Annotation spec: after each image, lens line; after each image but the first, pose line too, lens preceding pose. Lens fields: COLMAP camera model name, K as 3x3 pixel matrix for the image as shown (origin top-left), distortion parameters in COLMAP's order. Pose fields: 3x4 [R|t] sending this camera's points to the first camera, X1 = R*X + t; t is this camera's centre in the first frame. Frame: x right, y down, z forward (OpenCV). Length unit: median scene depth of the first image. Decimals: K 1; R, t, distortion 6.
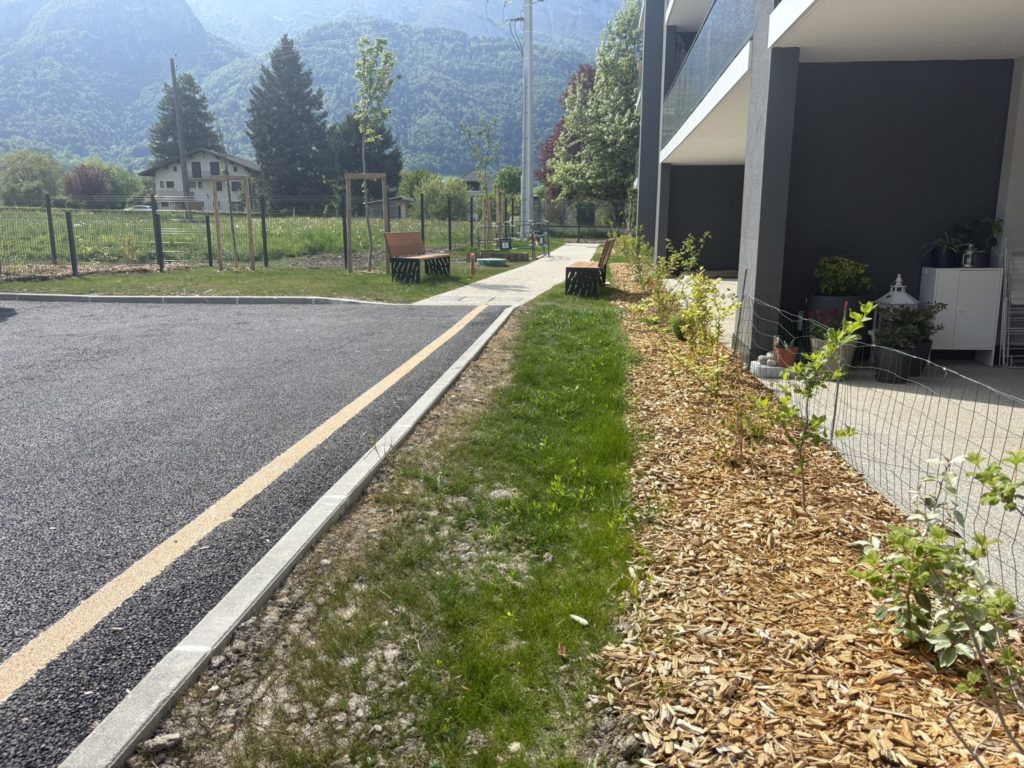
lens RADIAL K [[785.7, 0, 512.0], [0, 785.7, 384.0], [0, 0, 1]] dist [0.003966, -0.003196]
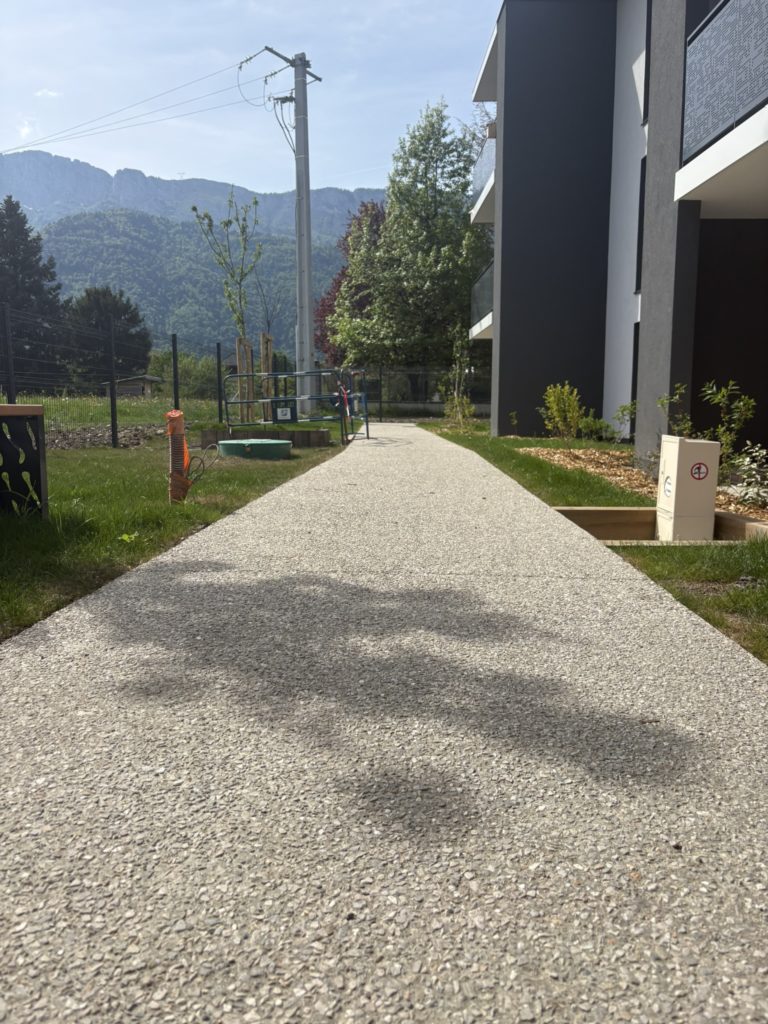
lens RADIAL K [[781.8, 0, 384.0], [0, 781.8, 512.0], [0, 0, 1]] dist [-0.005017, 0.047465]
pose [[0.990412, -0.022963, 0.136220, -0.007146], [0.033178, 0.996765, -0.073199, -0.039774], [-0.134099, 0.077017, 0.987971, 0.260507]]
